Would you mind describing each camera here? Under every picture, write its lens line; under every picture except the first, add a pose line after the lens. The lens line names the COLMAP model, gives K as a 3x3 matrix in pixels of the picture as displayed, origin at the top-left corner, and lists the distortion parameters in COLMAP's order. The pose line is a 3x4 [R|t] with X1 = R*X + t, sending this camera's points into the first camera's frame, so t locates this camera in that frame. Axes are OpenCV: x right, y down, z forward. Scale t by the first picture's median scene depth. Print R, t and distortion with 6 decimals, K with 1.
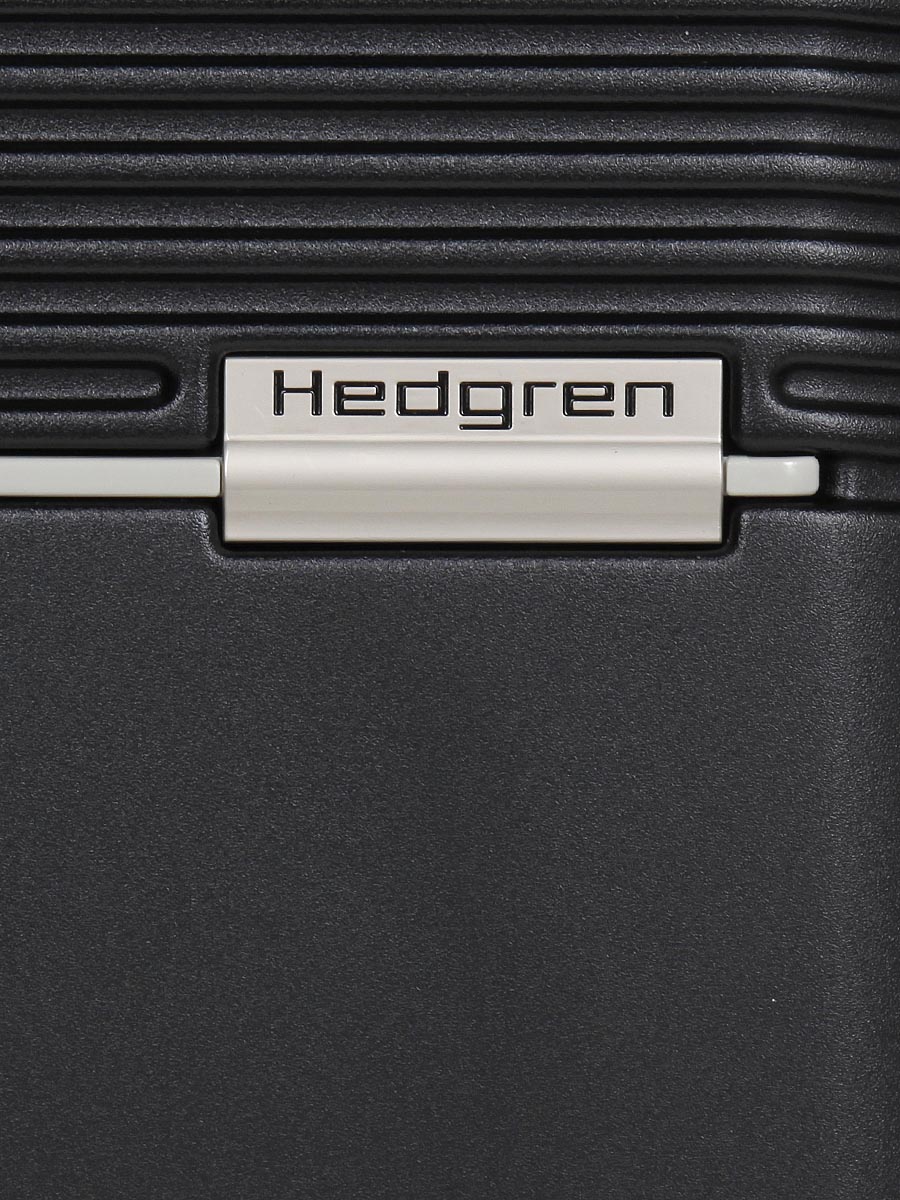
lens RADIAL K [[3204.6, 0, 450.6], [0, 3204.6, 600.0], [0, 0, 1]] dist [0.059090, 0.000000]
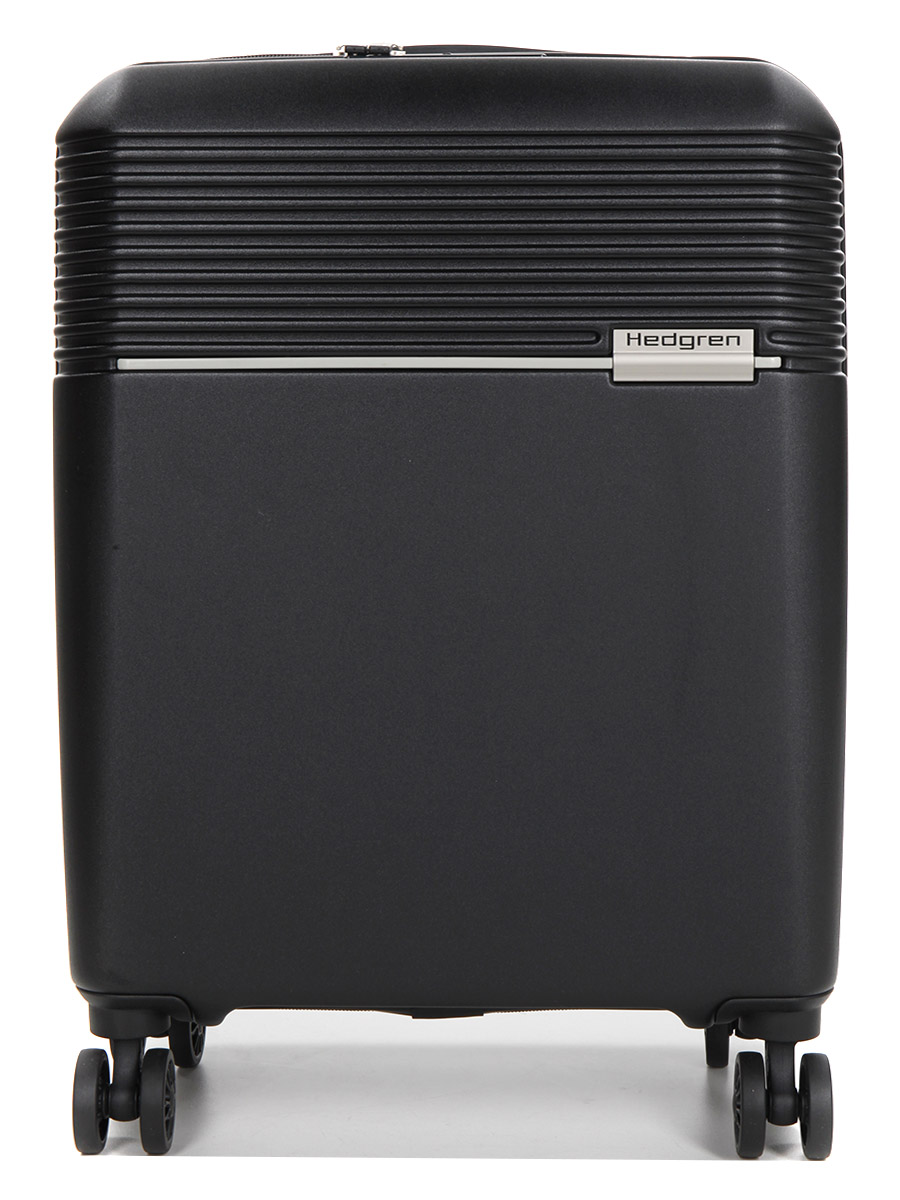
lens RADIAL K [[3204.6, 0, 448.8], [0, 3204.6, 598.7], [0, 0, 1]] dist [0.059090, 0.000000]
pose [[0.999986, -0.002279, -0.004728, -0.236503], [0.002381, 0.999760, 0.021768, 0.144720], [0.004677, -0.021779, 0.999752, -2.555848]]
